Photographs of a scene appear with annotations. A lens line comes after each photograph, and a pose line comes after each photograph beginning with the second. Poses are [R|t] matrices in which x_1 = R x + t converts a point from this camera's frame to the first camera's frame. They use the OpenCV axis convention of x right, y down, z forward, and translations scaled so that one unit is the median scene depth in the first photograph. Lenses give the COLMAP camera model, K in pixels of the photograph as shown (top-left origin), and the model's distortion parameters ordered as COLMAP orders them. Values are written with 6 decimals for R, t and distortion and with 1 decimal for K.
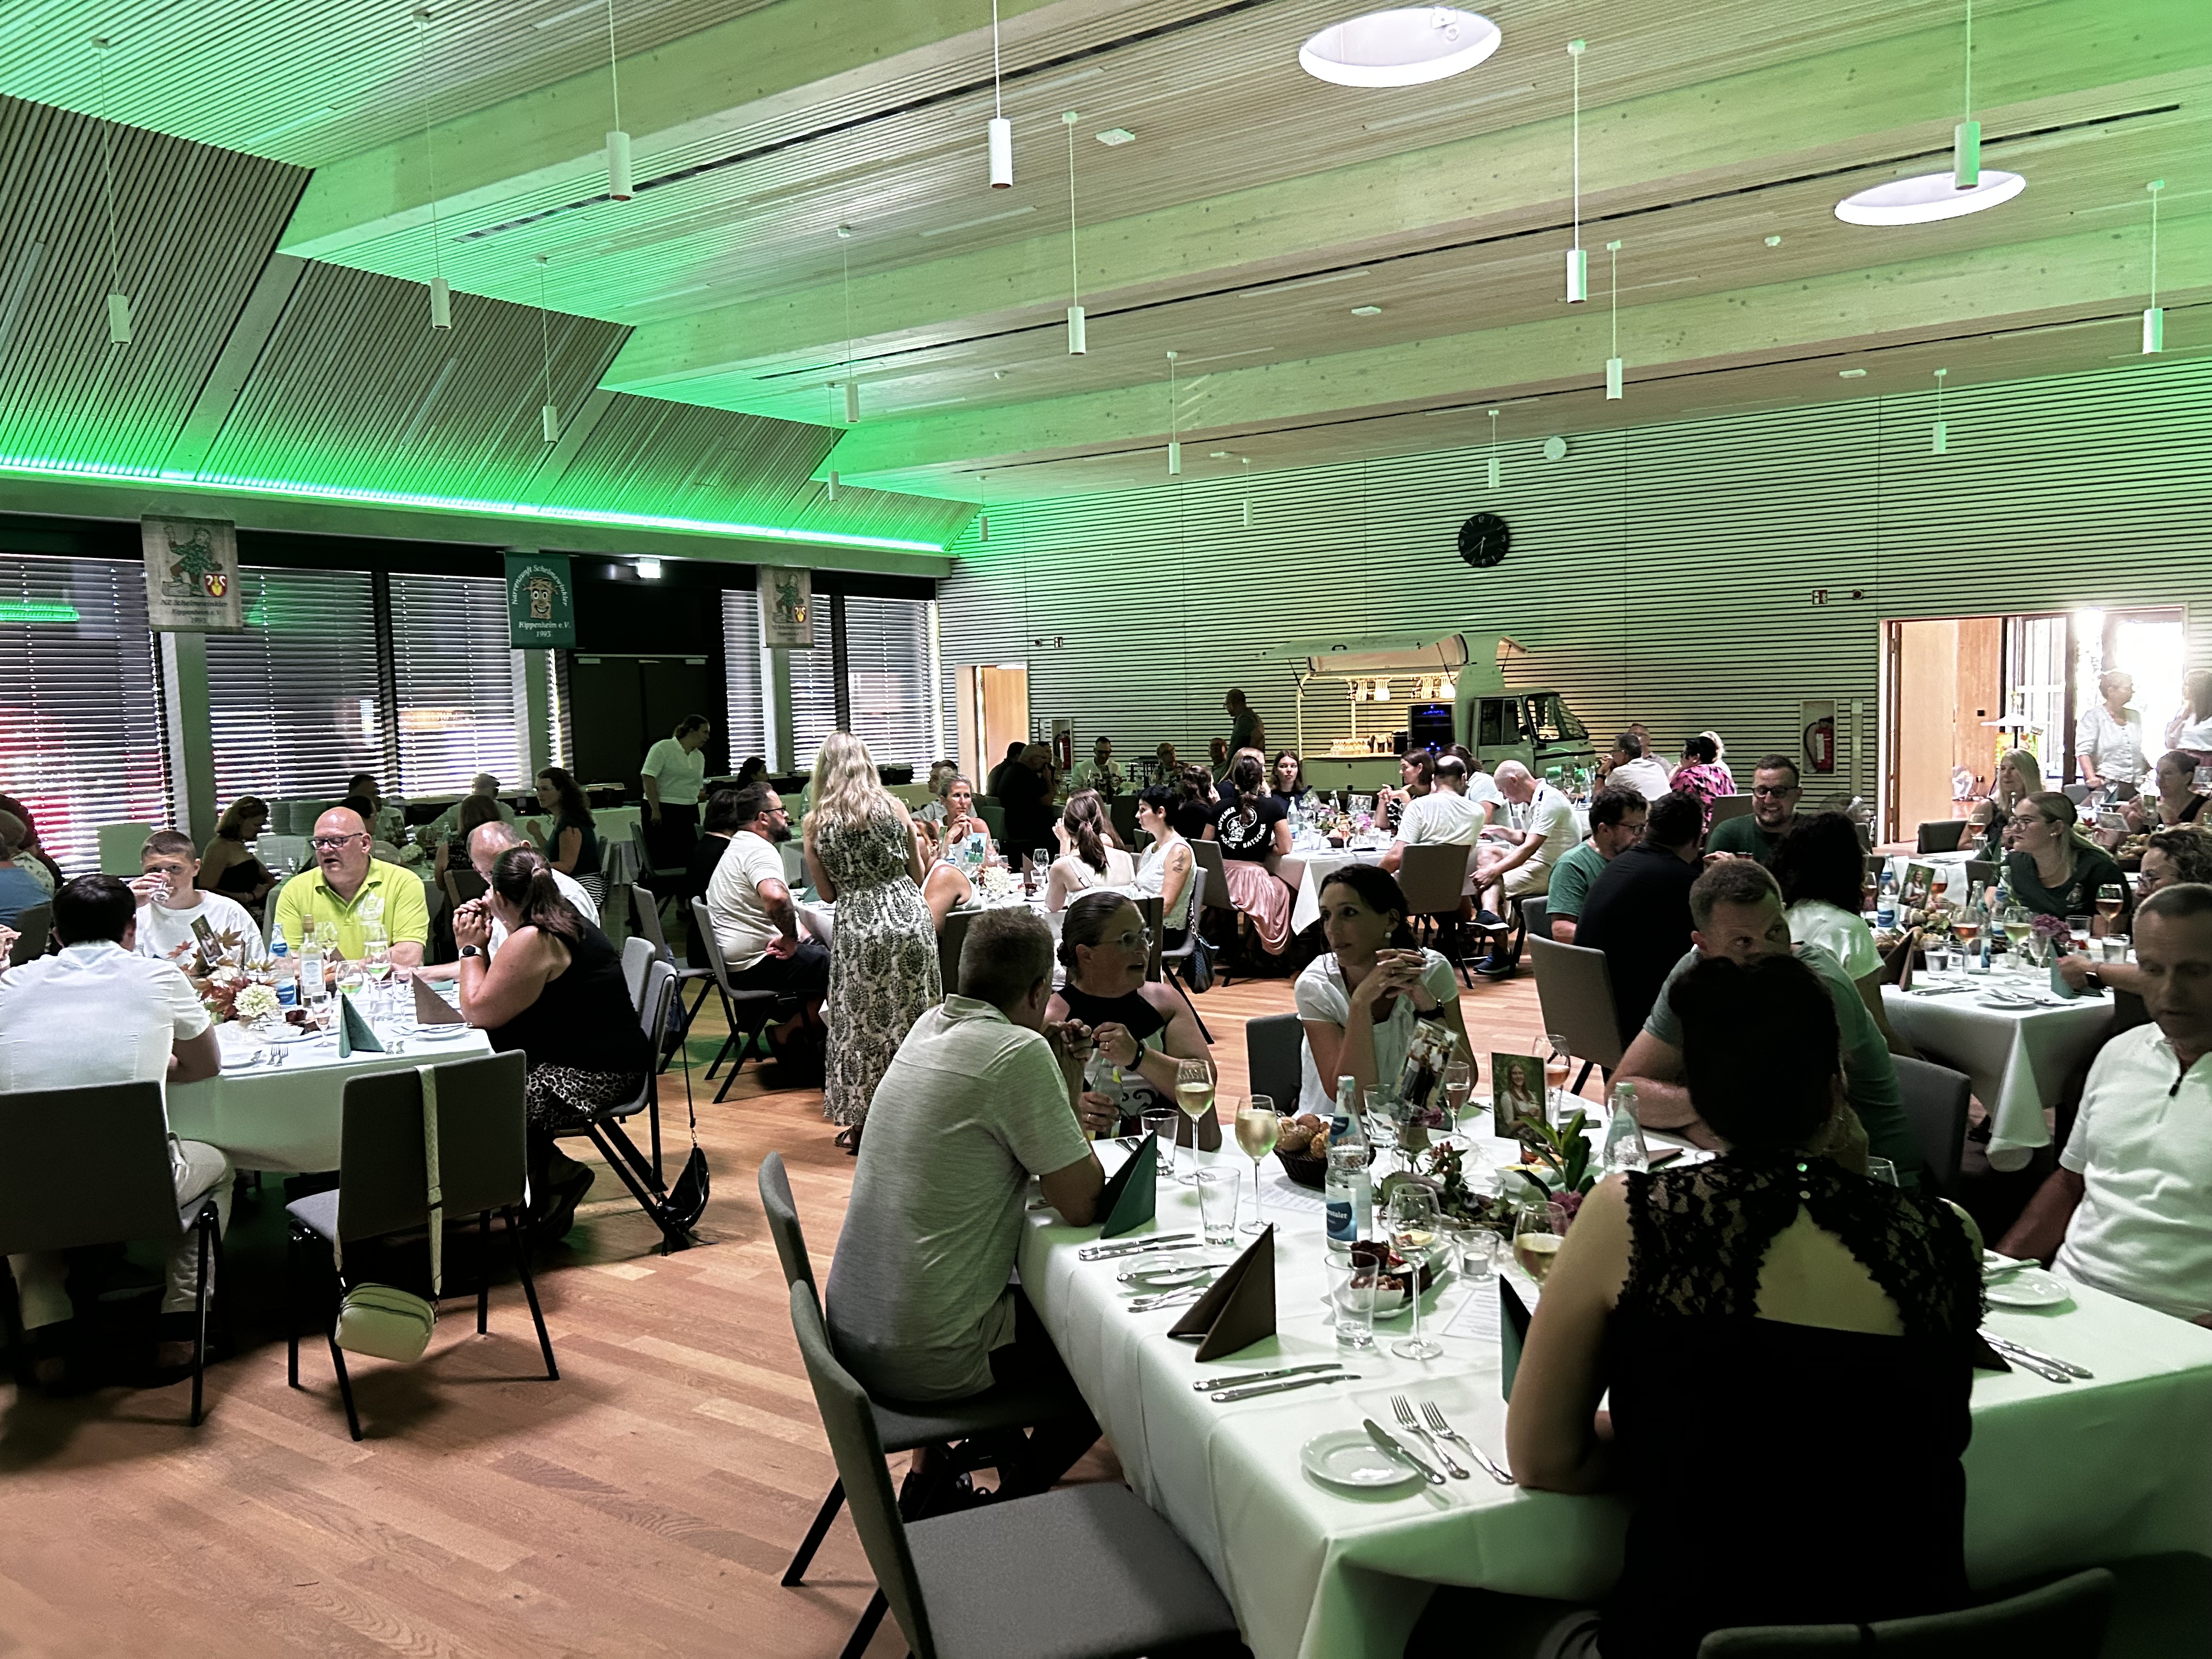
lens RADIAL K [[1711.7, 0, 1106.0], [0, 1711.7, 829.5], [0, 0, 1]] dist [0.059864, -0.090472]
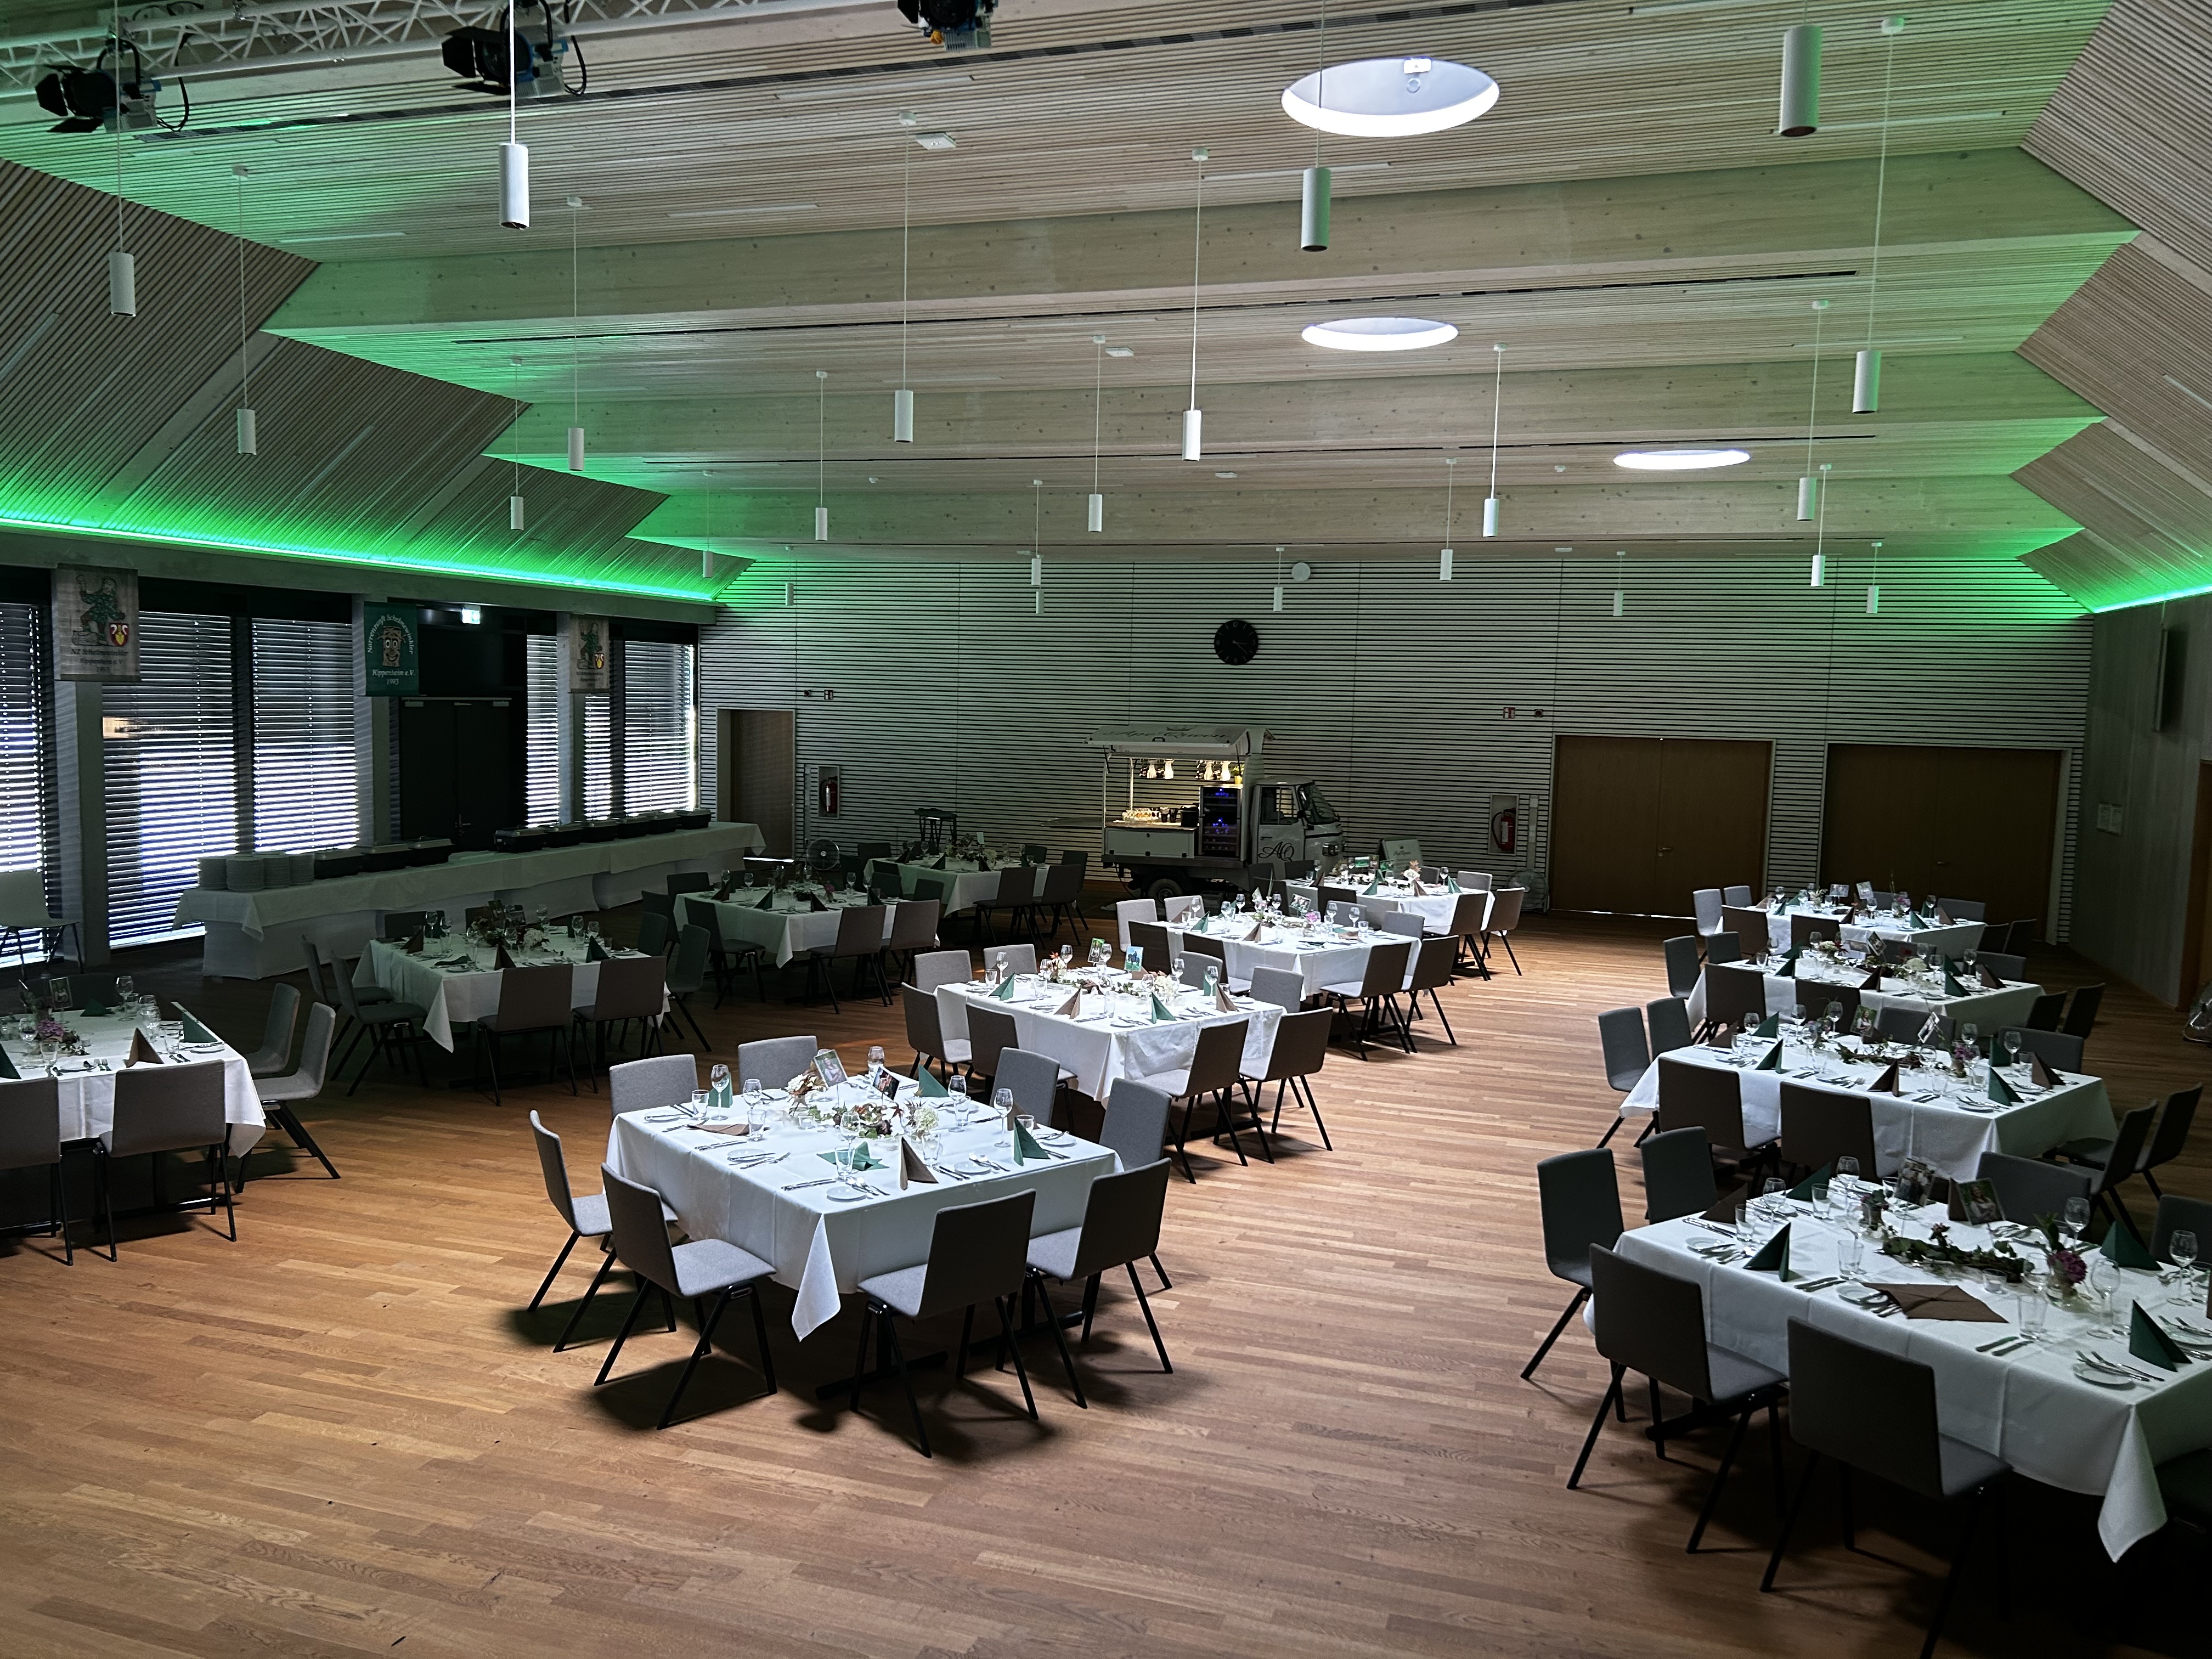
lens RADIAL K [[1711.7, 0, 1106.0], [0, 1711.7, 829.5], [0, 0, 1]] dist [0.059864, -0.090472]
pose [[0.954806, 0.029389, 0.295773, -0.225617], [-0.031433, 0.999504, 0.002159, -0.041827], [-0.295563, -0.011358, 0.955256, -0.105017]]
